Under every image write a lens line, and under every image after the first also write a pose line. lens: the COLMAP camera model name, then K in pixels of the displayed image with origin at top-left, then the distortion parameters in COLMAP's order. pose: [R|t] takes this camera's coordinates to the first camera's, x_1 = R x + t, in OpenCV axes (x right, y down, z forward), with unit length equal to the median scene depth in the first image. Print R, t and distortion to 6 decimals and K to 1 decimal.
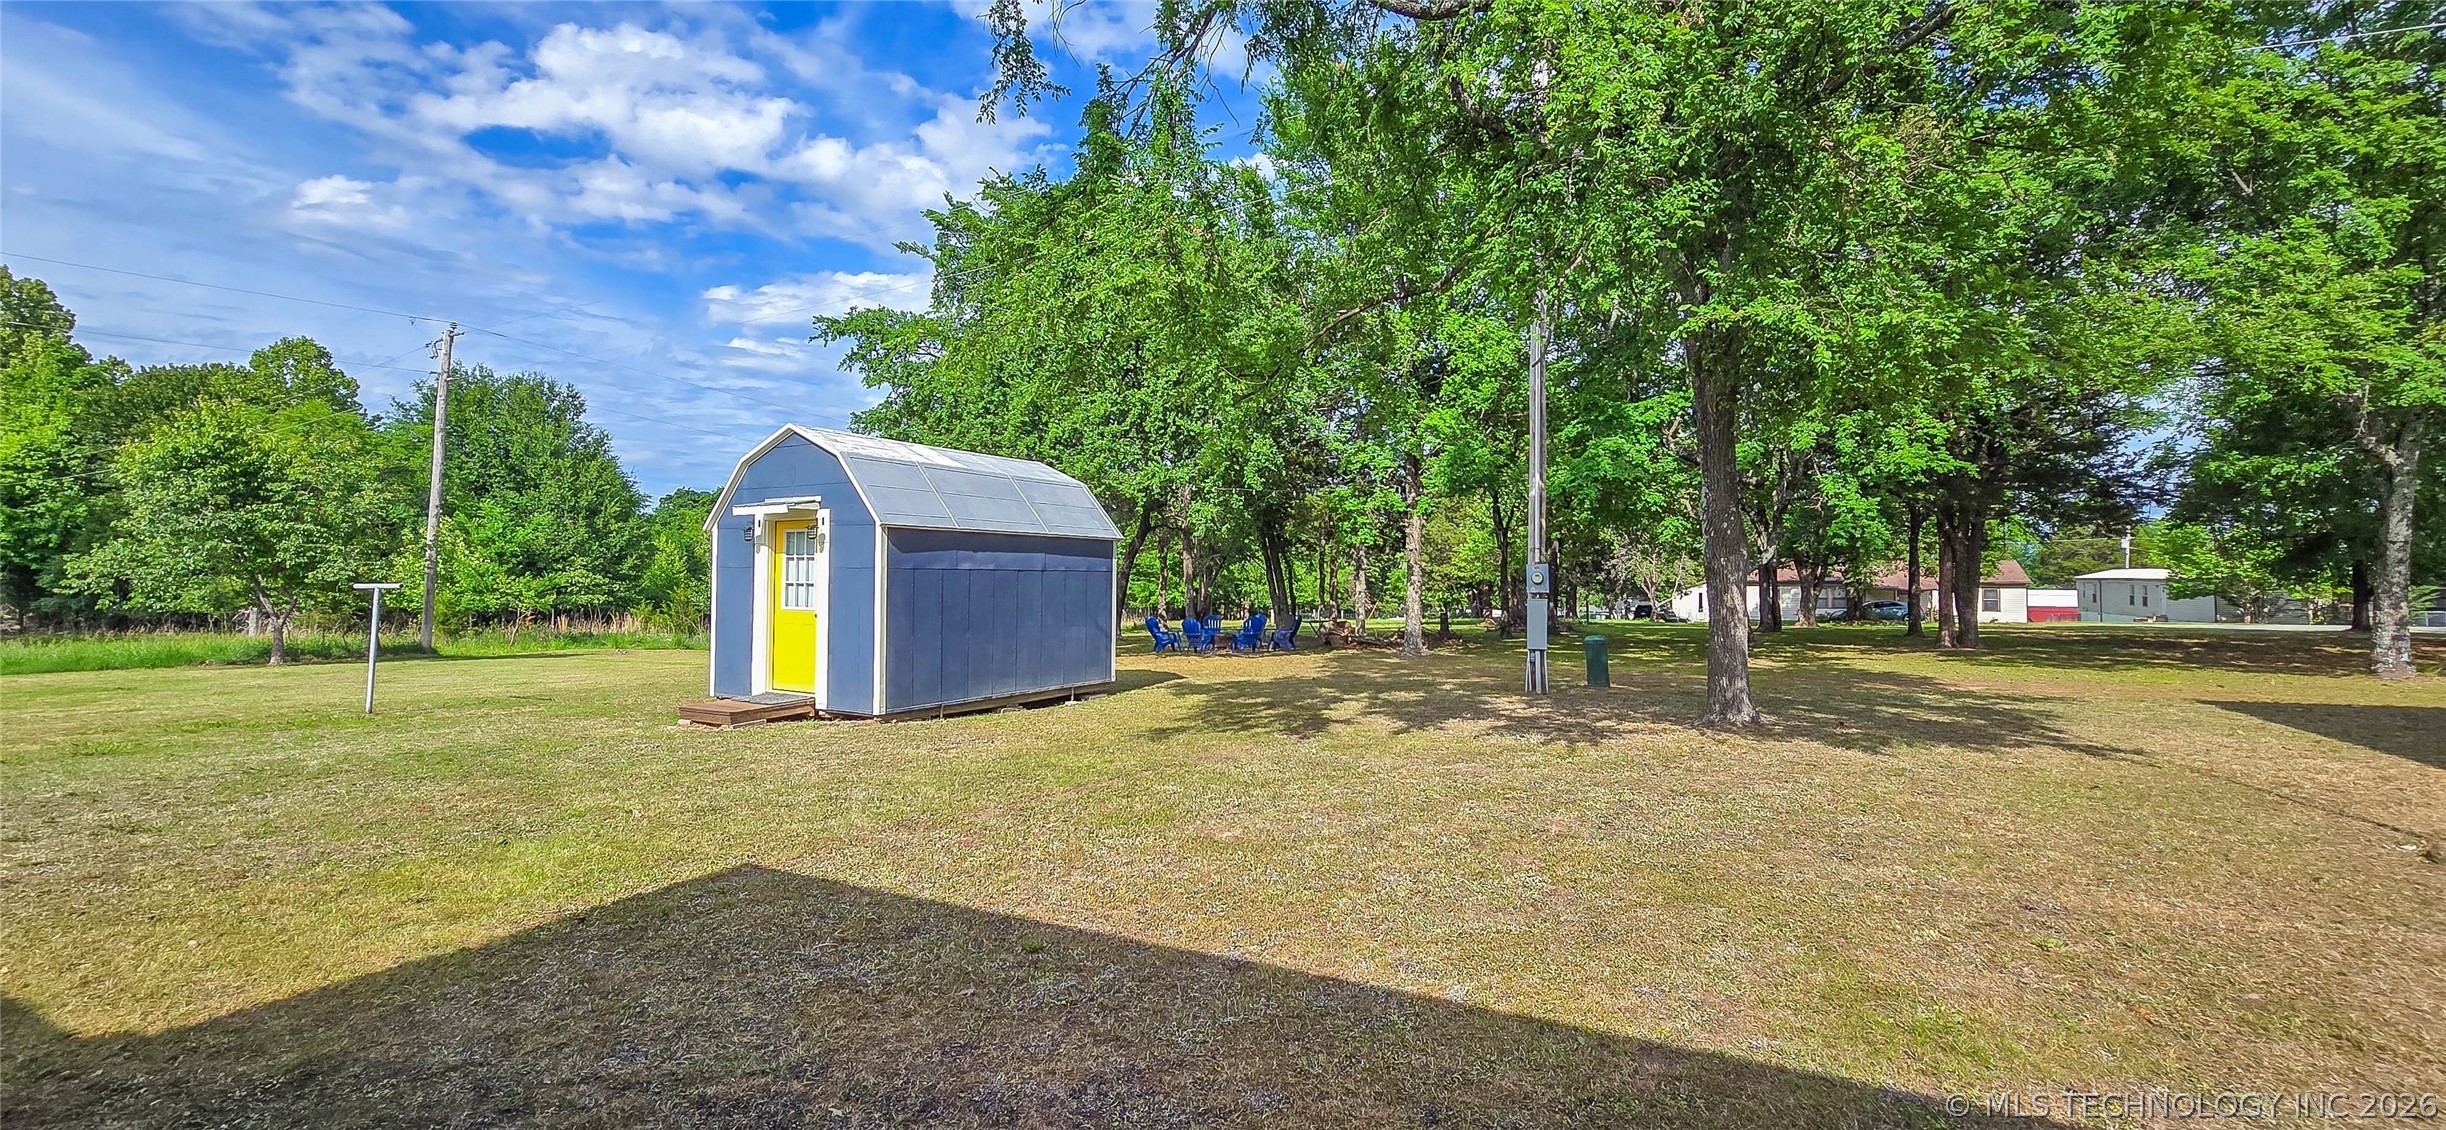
lens RADIAL K [[992.2, 0, 1235.2], [0, 992.2, 547.4], [0, 0, 1]] dist [-0.014228, 0.000103]
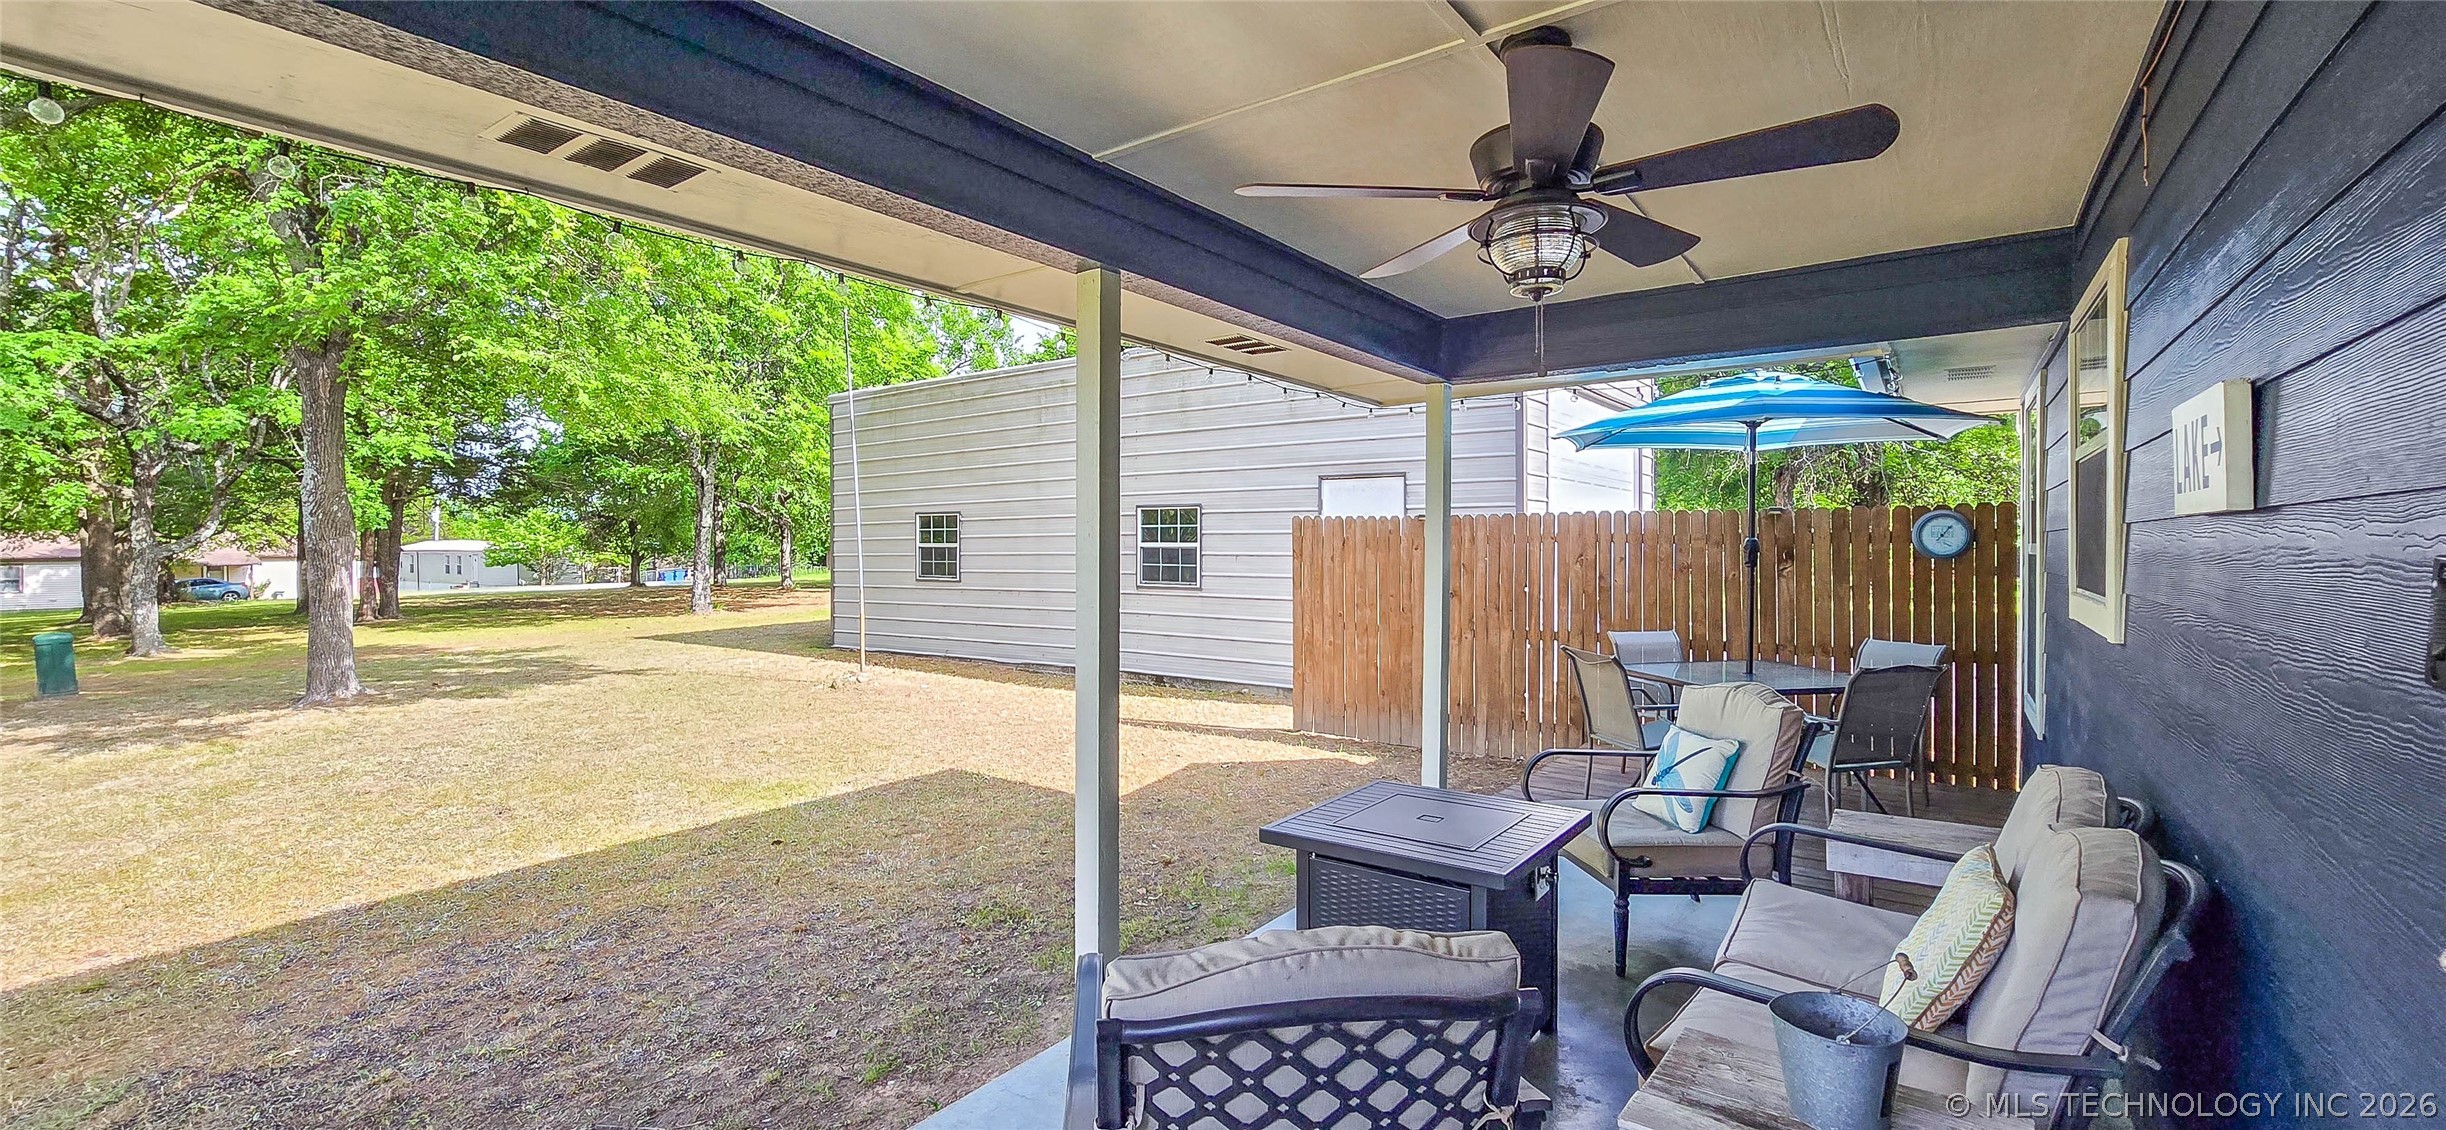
lens RADIAL K [[1050.0, 0, 1215.6], [0, 1050.0, 553.0], [0, 0, 1]] dist [-0.006123, -0.000571]
pose [[0.140236, -0.015251, 0.990001, -0.251717], [-0.021357, 0.999602, 0.018424, -0.008951], [-0.989888, -0.023727, 0.139855, -0.033293]]
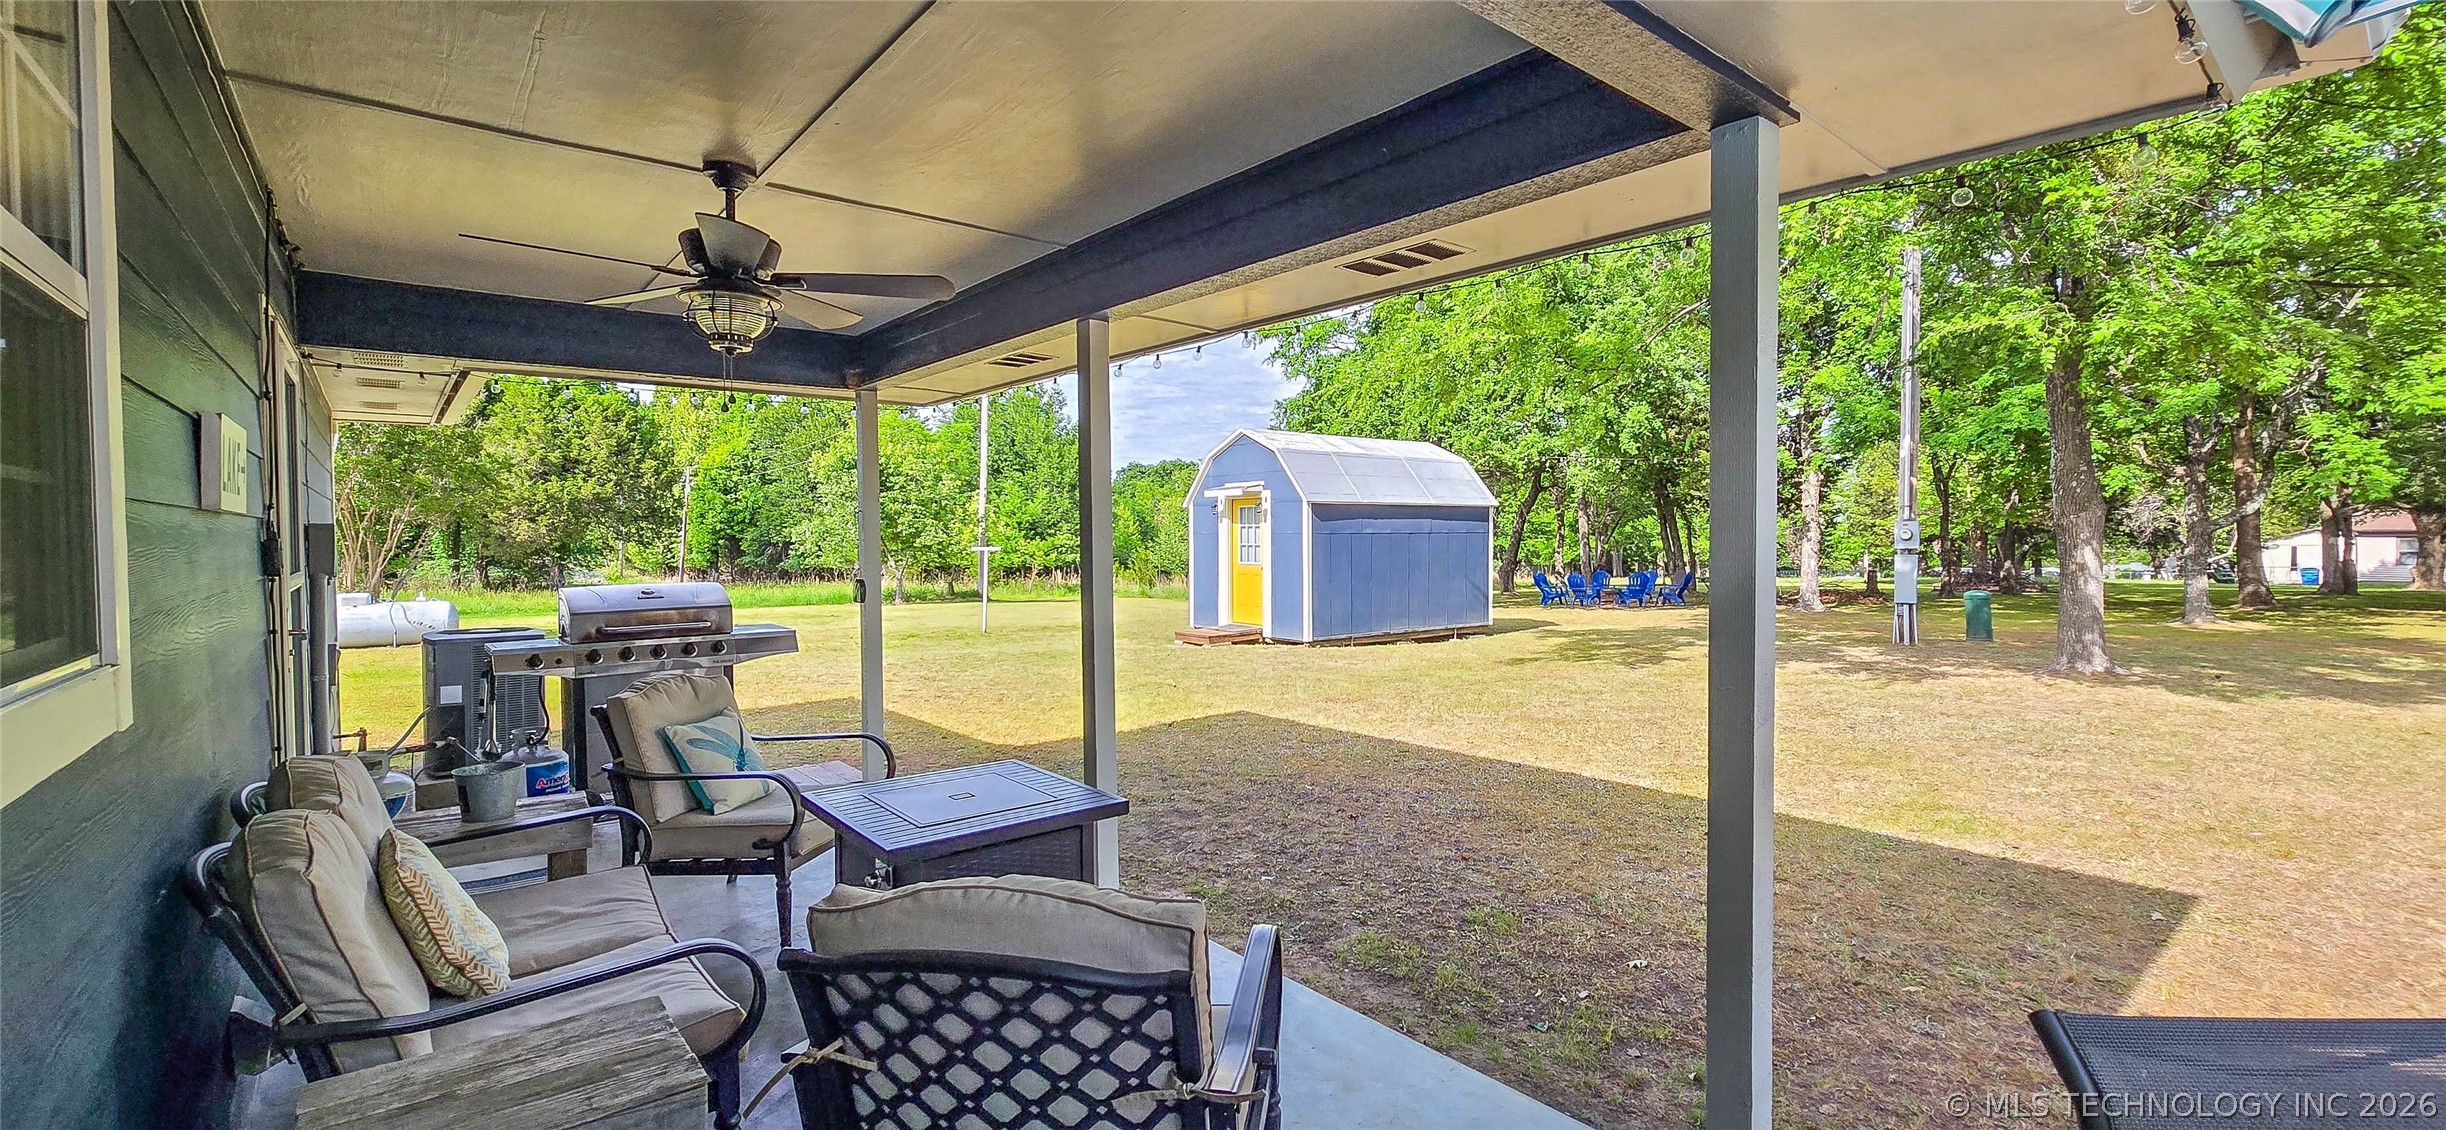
lens RADIAL K [[1014.6, 0, 1217.4], [0, 1014.6, 561.1], [0, 0, 1]] dist [0.000295, 0.000781]
pose [[0.913913, -0.000231, -0.405910, 0.056822], [0.023214, 0.998393, 0.051700, -0.009936], [0.405245, -0.056672, 0.912450, -0.193684]]
